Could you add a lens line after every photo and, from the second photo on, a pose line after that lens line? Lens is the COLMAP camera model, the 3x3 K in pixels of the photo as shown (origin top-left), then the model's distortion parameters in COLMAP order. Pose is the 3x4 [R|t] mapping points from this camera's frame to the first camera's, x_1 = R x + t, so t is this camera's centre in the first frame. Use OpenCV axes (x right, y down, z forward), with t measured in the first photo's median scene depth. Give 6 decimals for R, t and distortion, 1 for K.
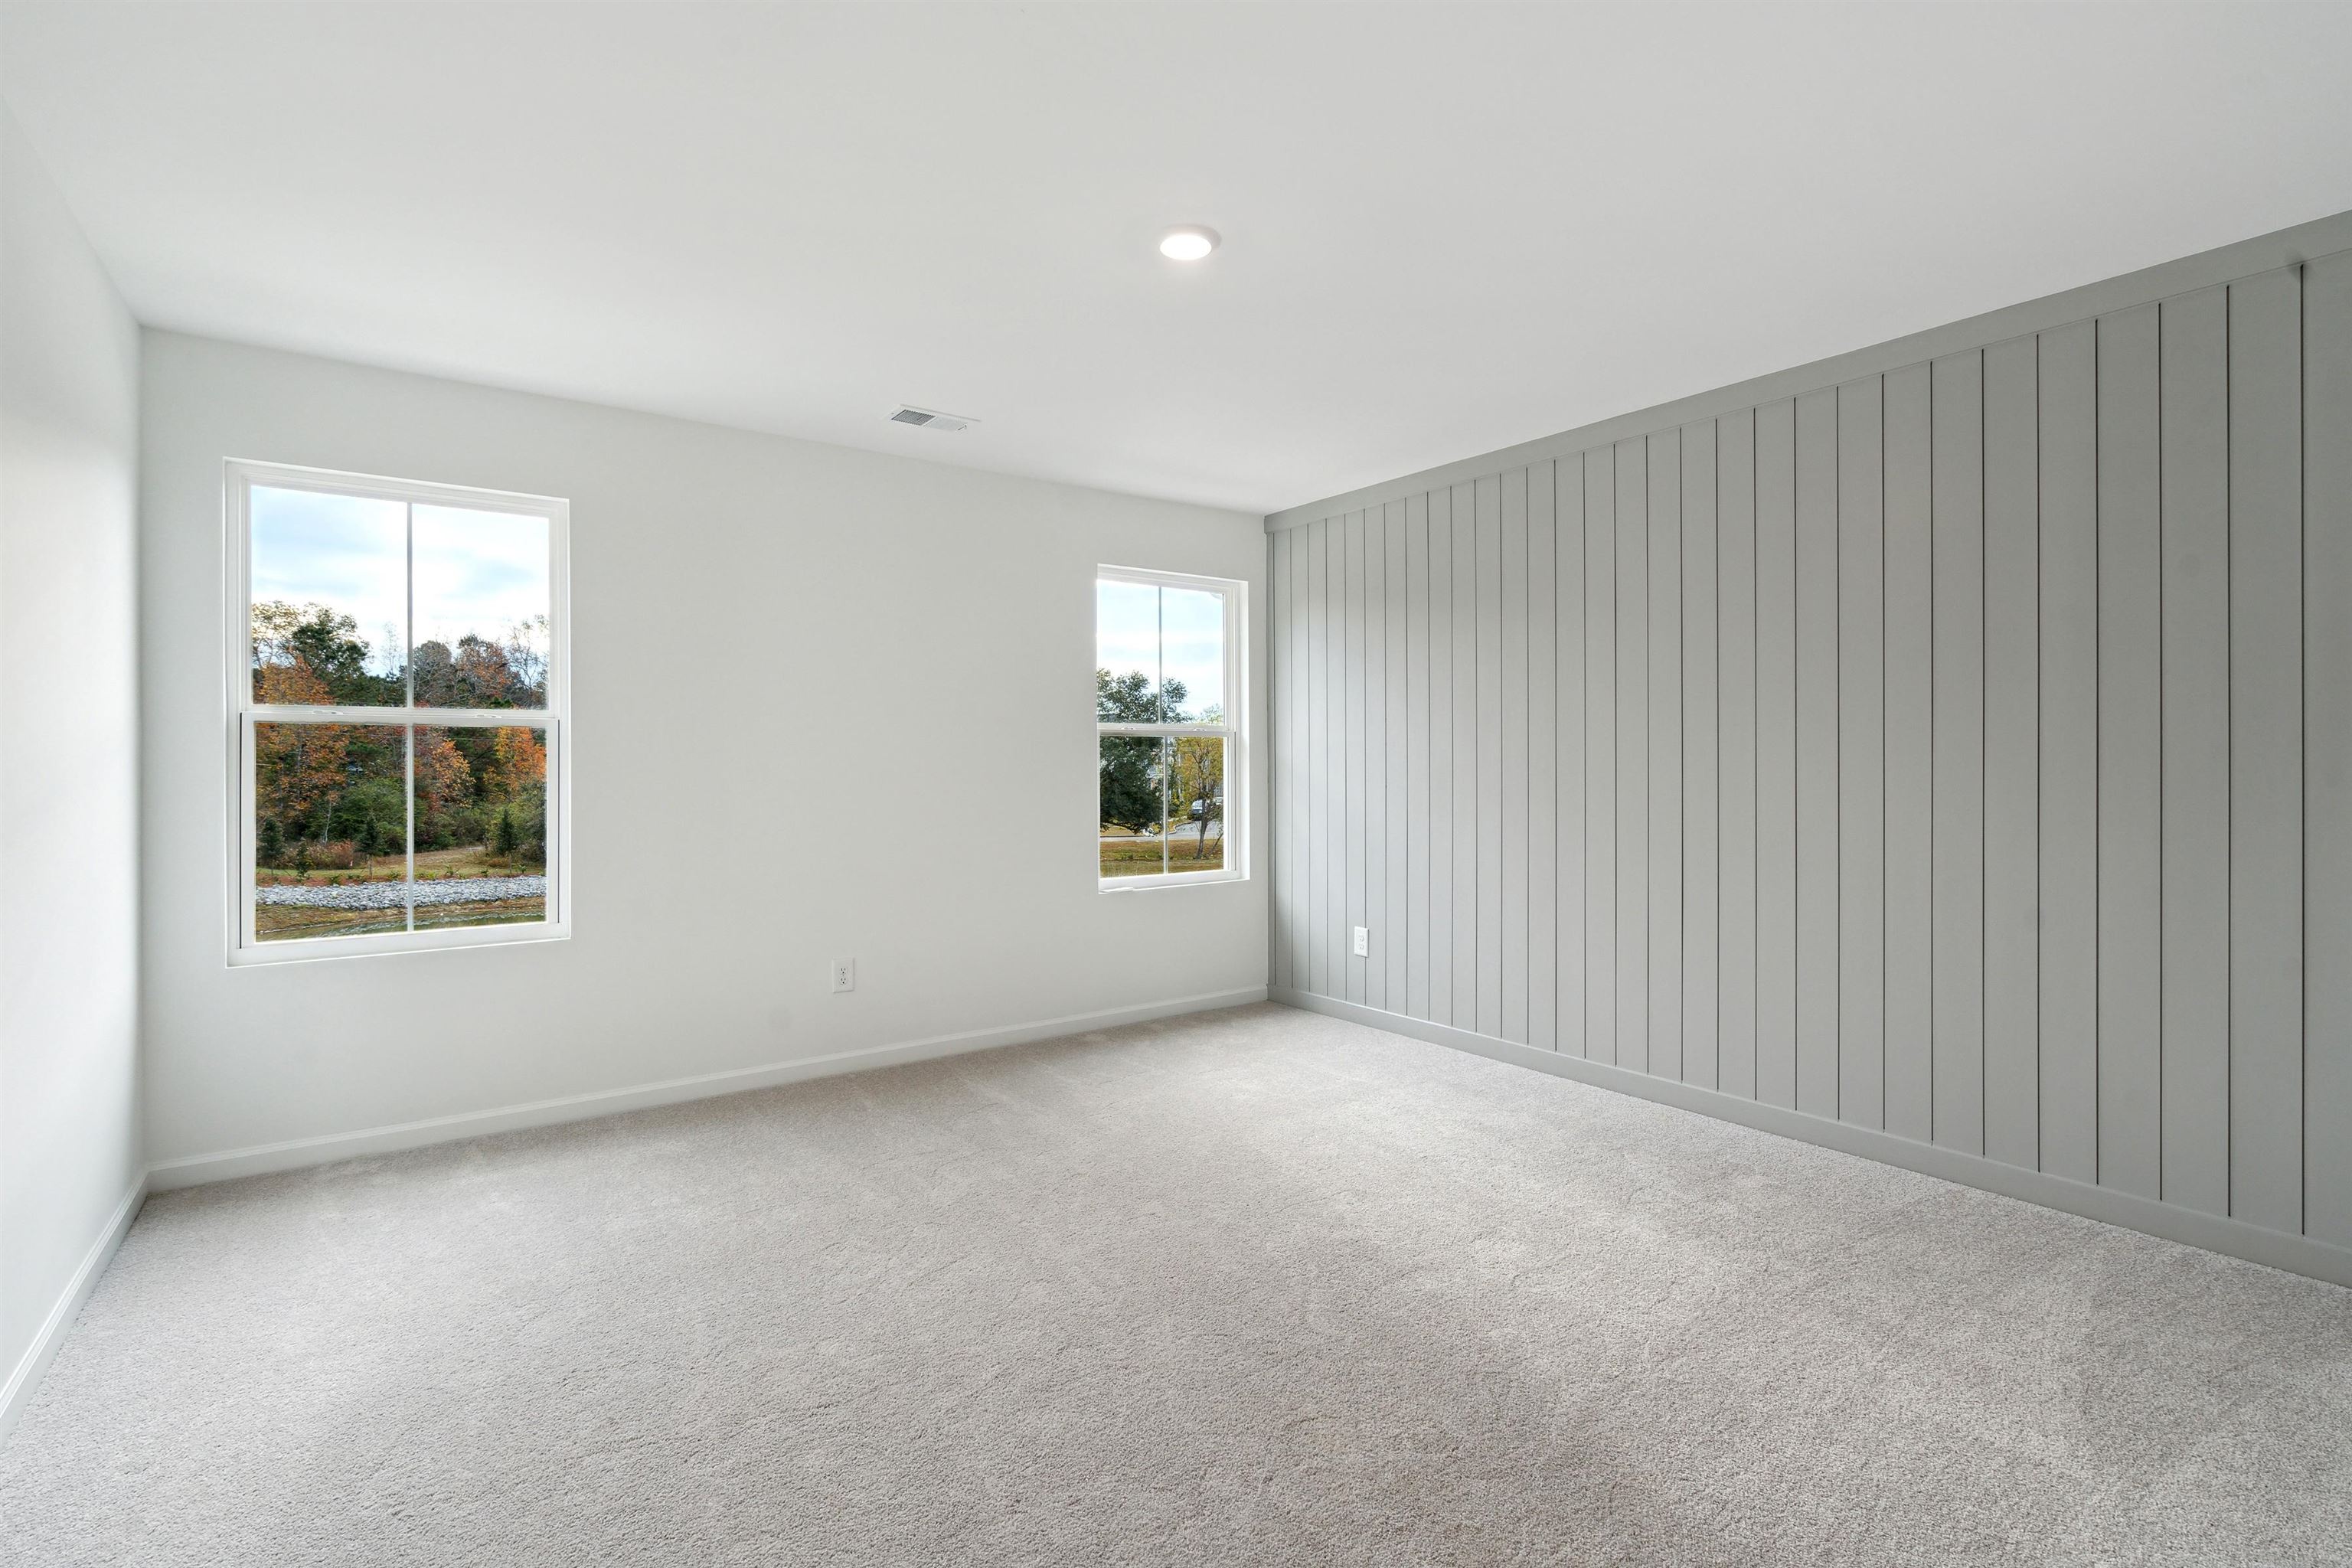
lens RADIAL K [[1072.7, 0, 1145.4], [0, 1072.7, 764.7], [0, 0, 1]] dist [0.001133, 0.000872]
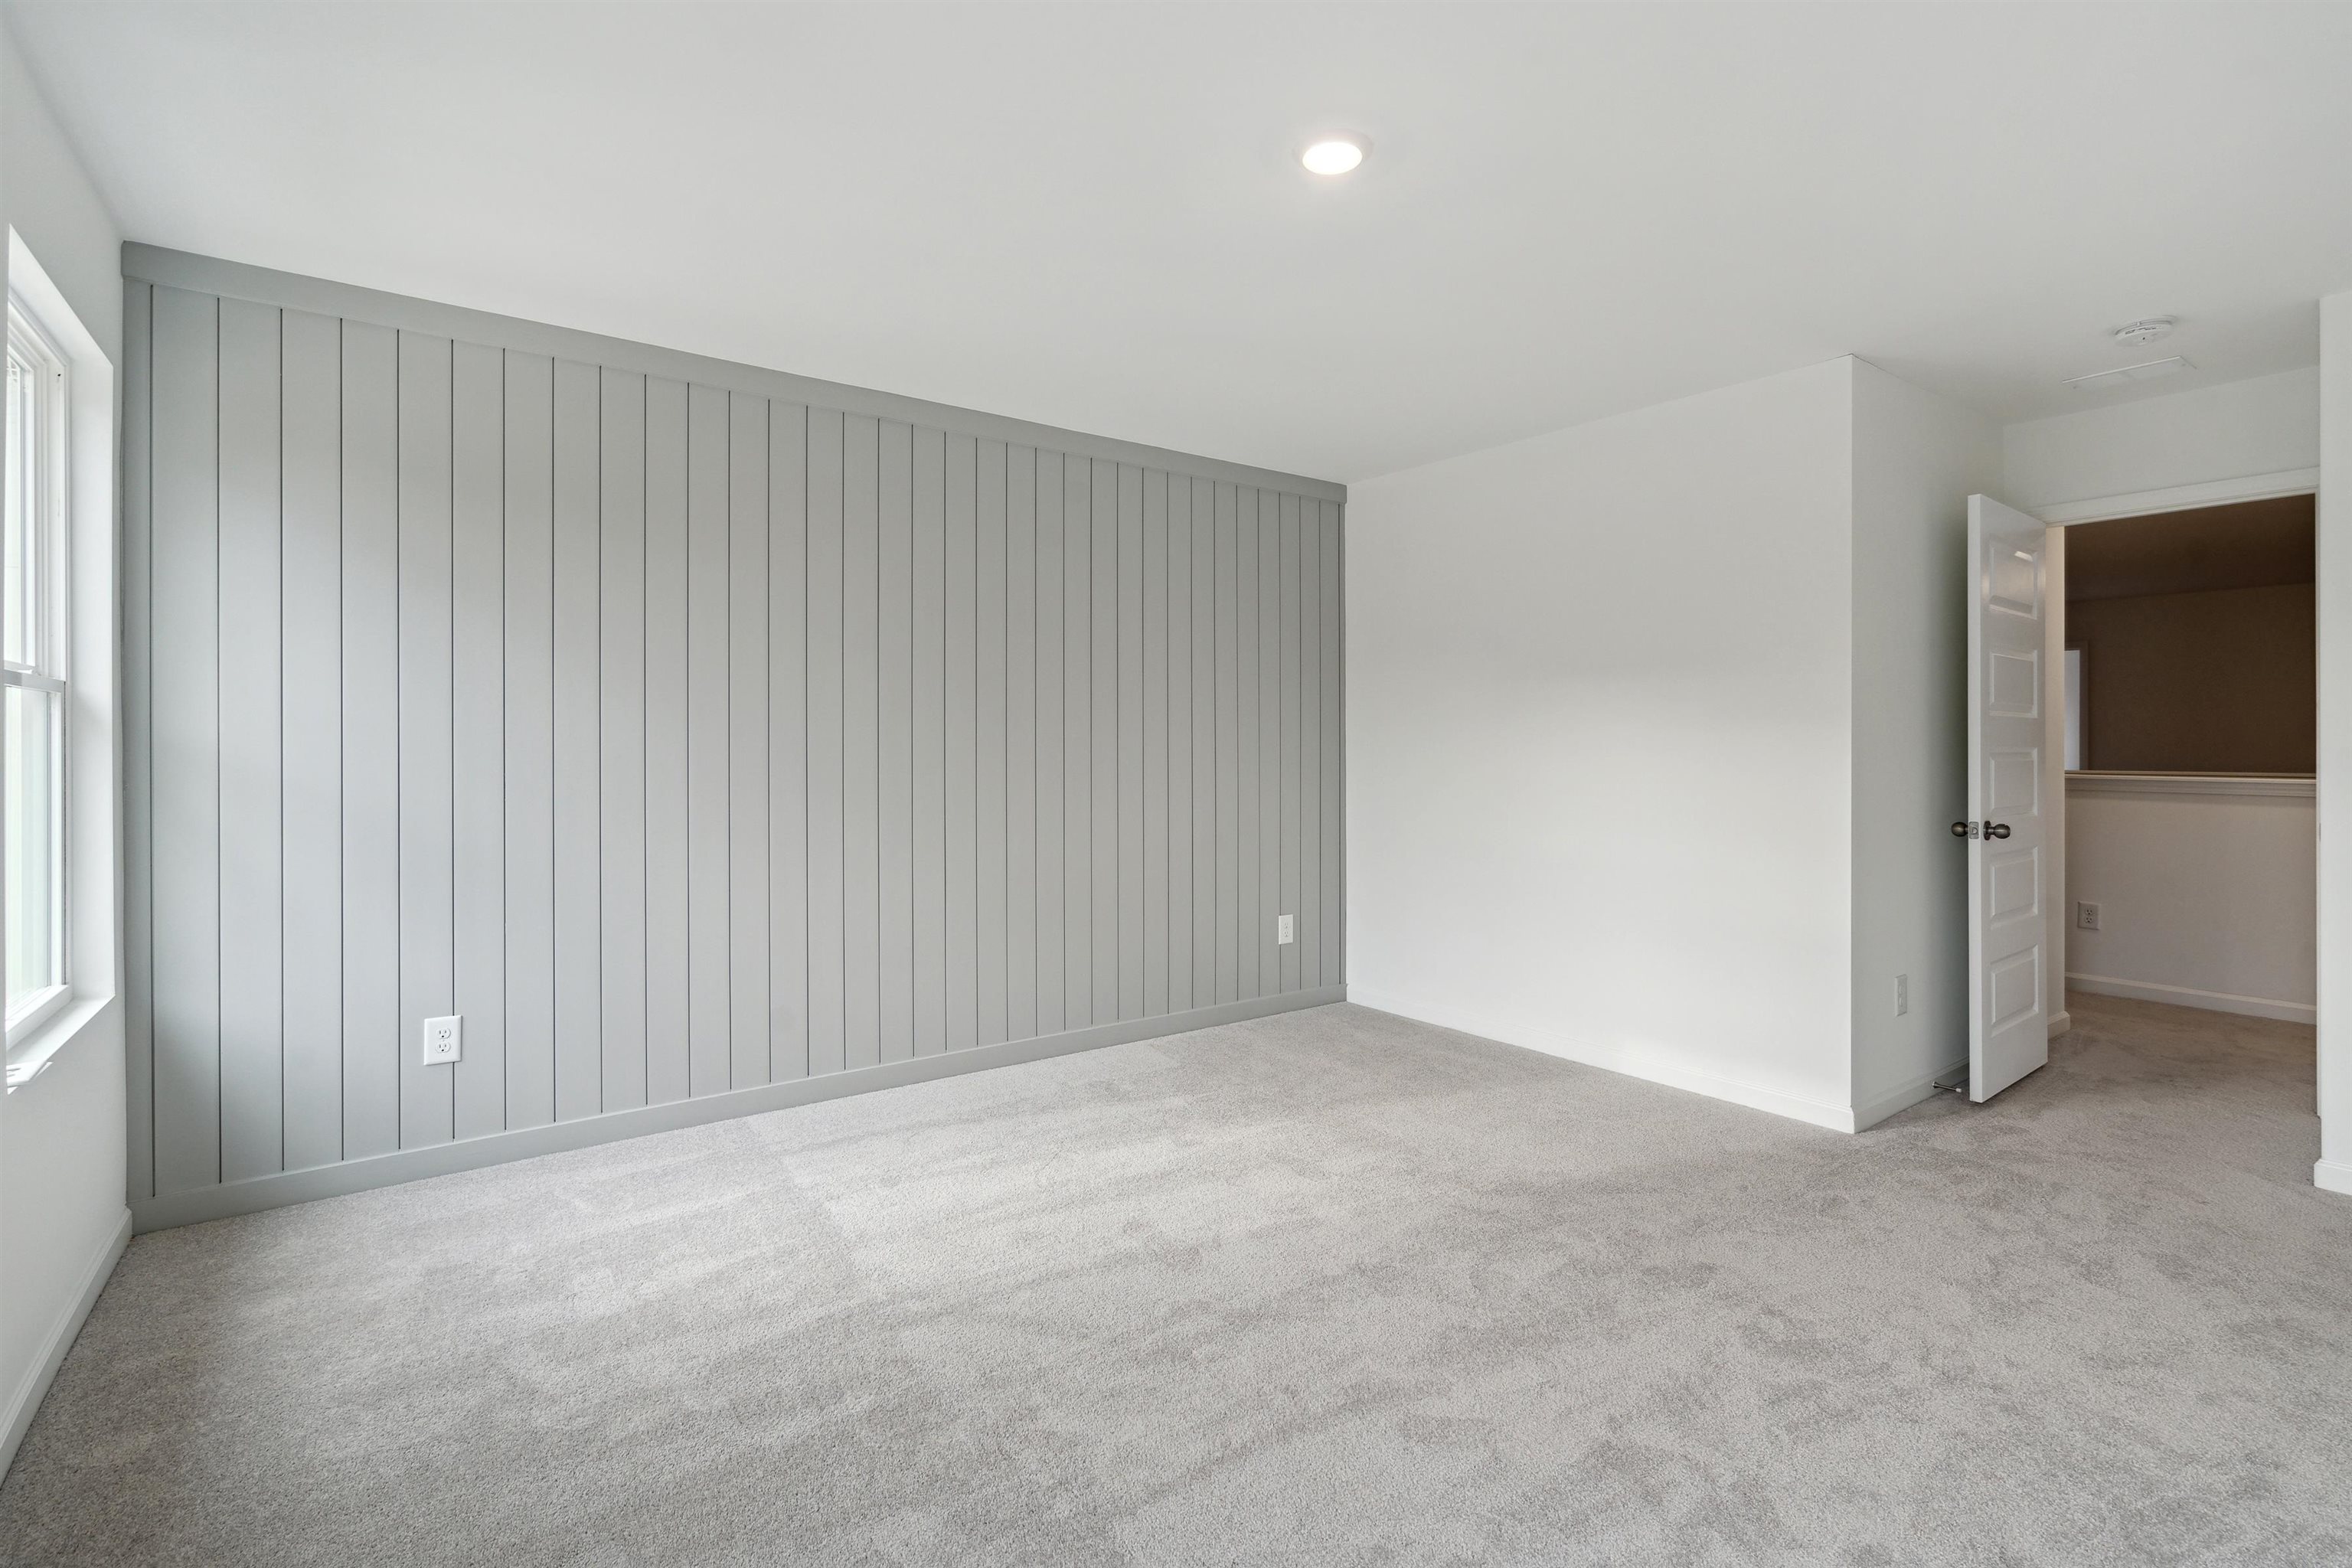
lens RADIAL K [[1072.7, 0, 1145.4], [0, 1072.7, 764.7], [0, 0, 1]] dist [0.001133, 0.000872]
pose [[0.002647, -0.013363, 0.999907, -0.474542], [0.003323, 0.999905, 0.013354, -0.000968], [-0.999991, 0.003287, 0.002691, 0.680191]]
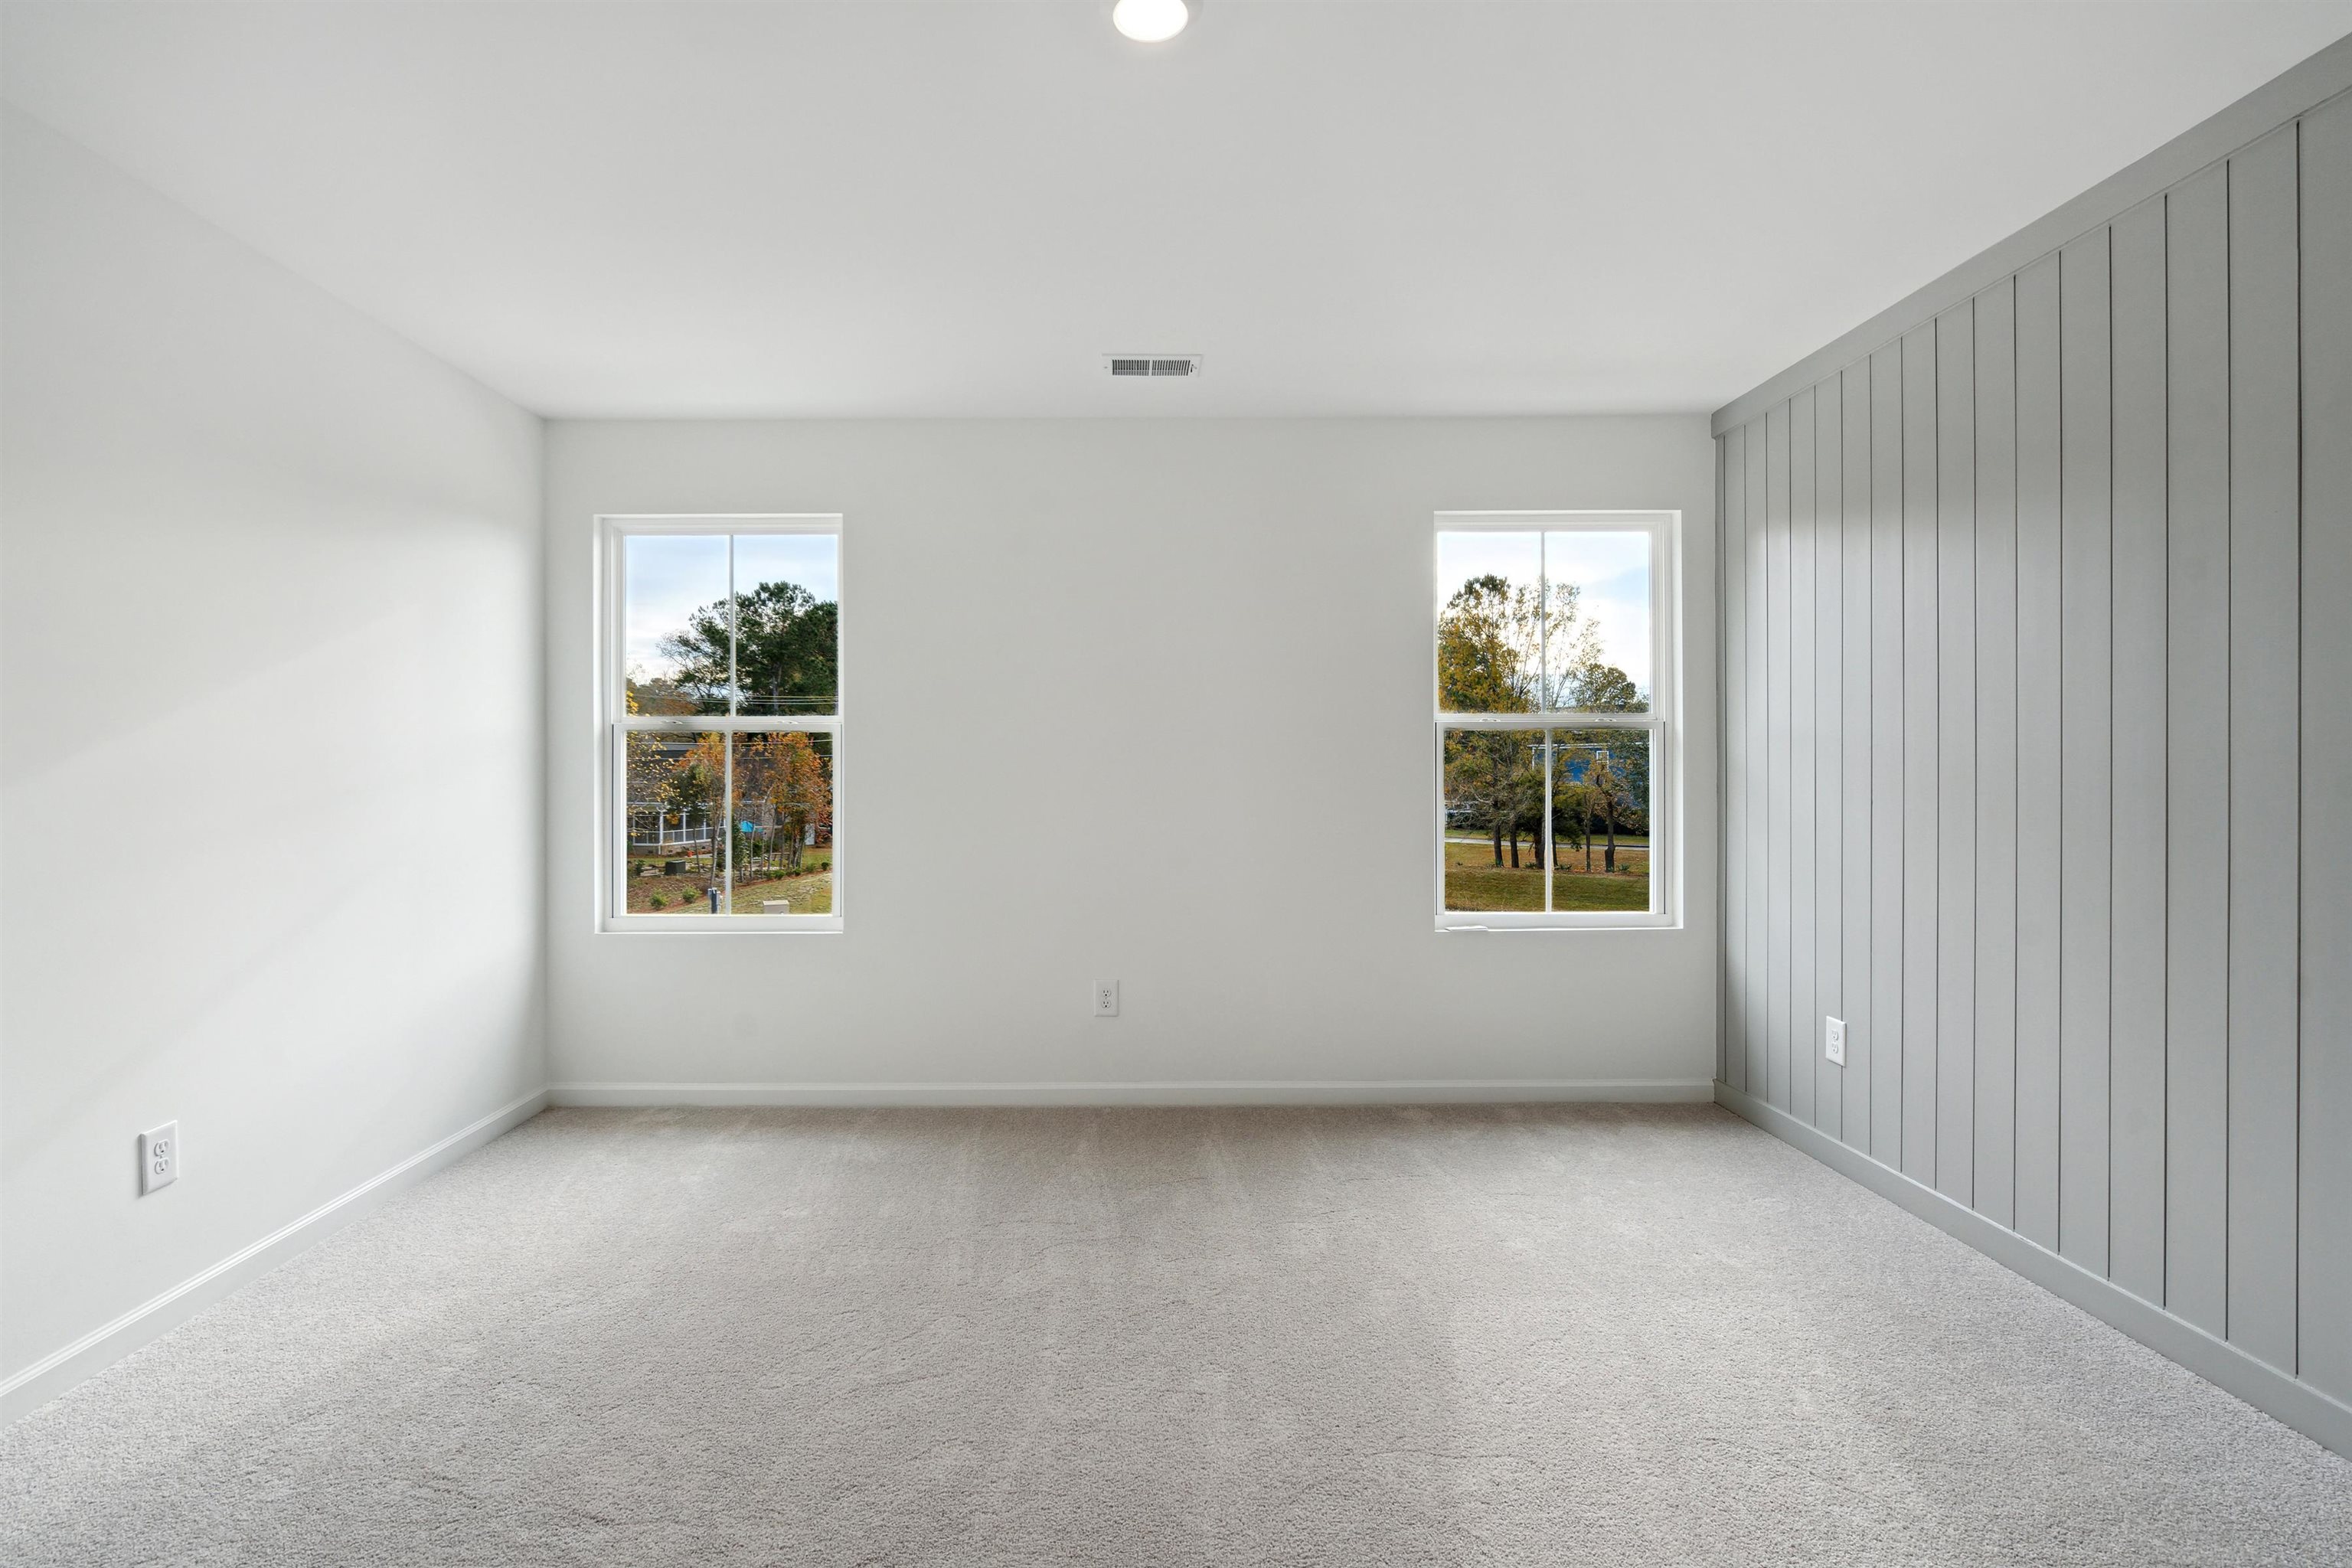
lens RADIAL K [[1072.7, 0, 1145.4], [0, 1072.7, 764.7], [0, 0, 1]] dist [0.001133, 0.000872]
pose [[0.820103, -0.001576, -0.572213, 0.264098], [-0.000607, 0.999993, -0.003624, 0.001463], [0.572215, 0.003319, 0.820097, 0.266559]]
